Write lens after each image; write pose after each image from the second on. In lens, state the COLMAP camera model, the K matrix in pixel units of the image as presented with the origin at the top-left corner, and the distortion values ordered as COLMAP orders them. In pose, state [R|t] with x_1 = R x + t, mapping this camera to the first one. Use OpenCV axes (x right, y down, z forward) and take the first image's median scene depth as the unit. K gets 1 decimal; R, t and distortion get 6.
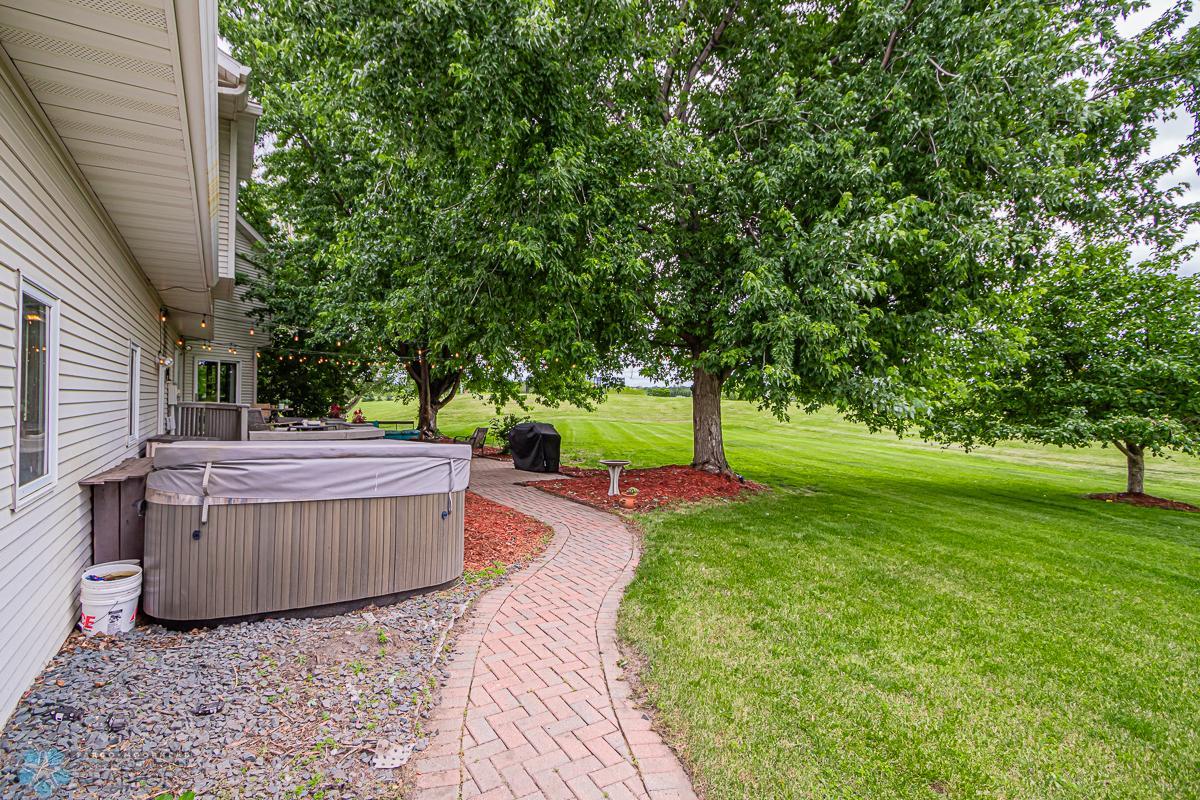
lens RADIAL K [[567.3, 0, 598.5], [0, 567.3, 400.0], [0, 0, 1]] dist [-0.005314, 0.000737]
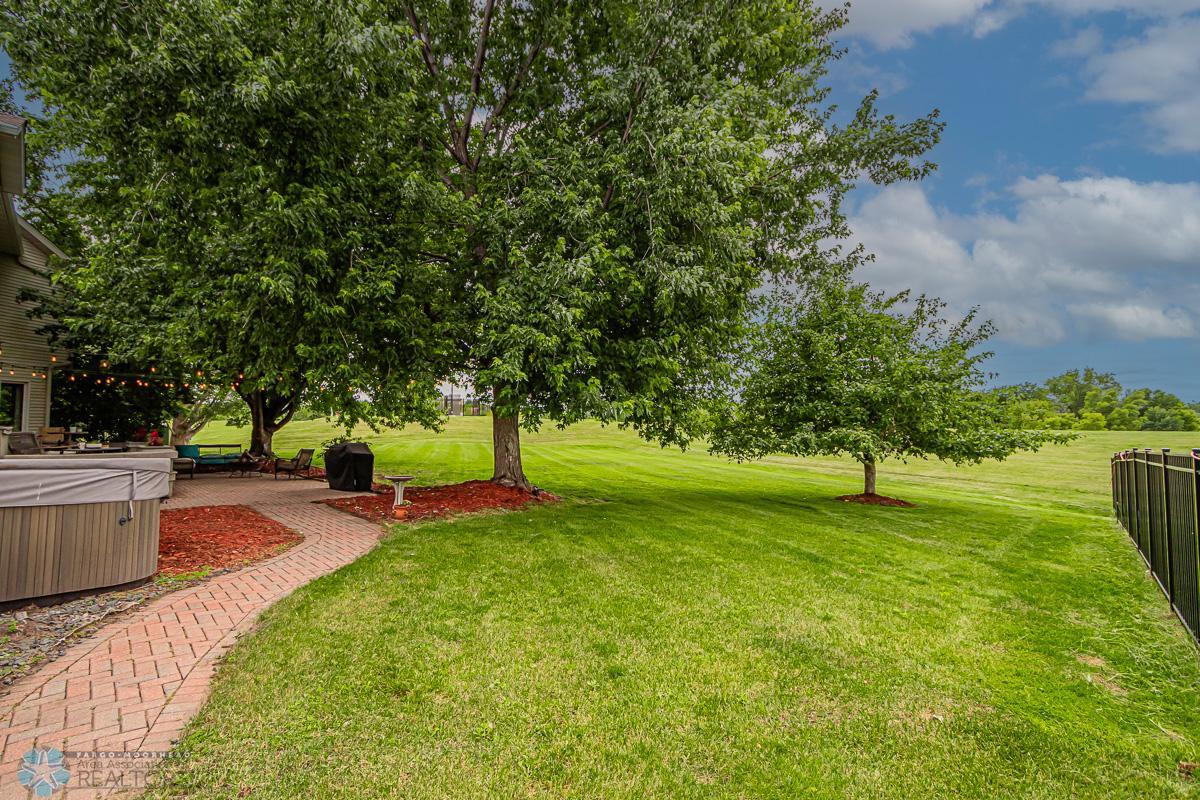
lens RADIAL K [[567.3, 0, 601.0], [0, 567.3, 398.6], [0, 0, 1]] dist [-0.005314, 0.000737]
pose [[0.984974, -0.001277, 0.172696, 0.186845], [0.008480, 0.999124, -0.040978, 0.007083], [-0.172492, 0.041827, 0.984122, -0.102892]]
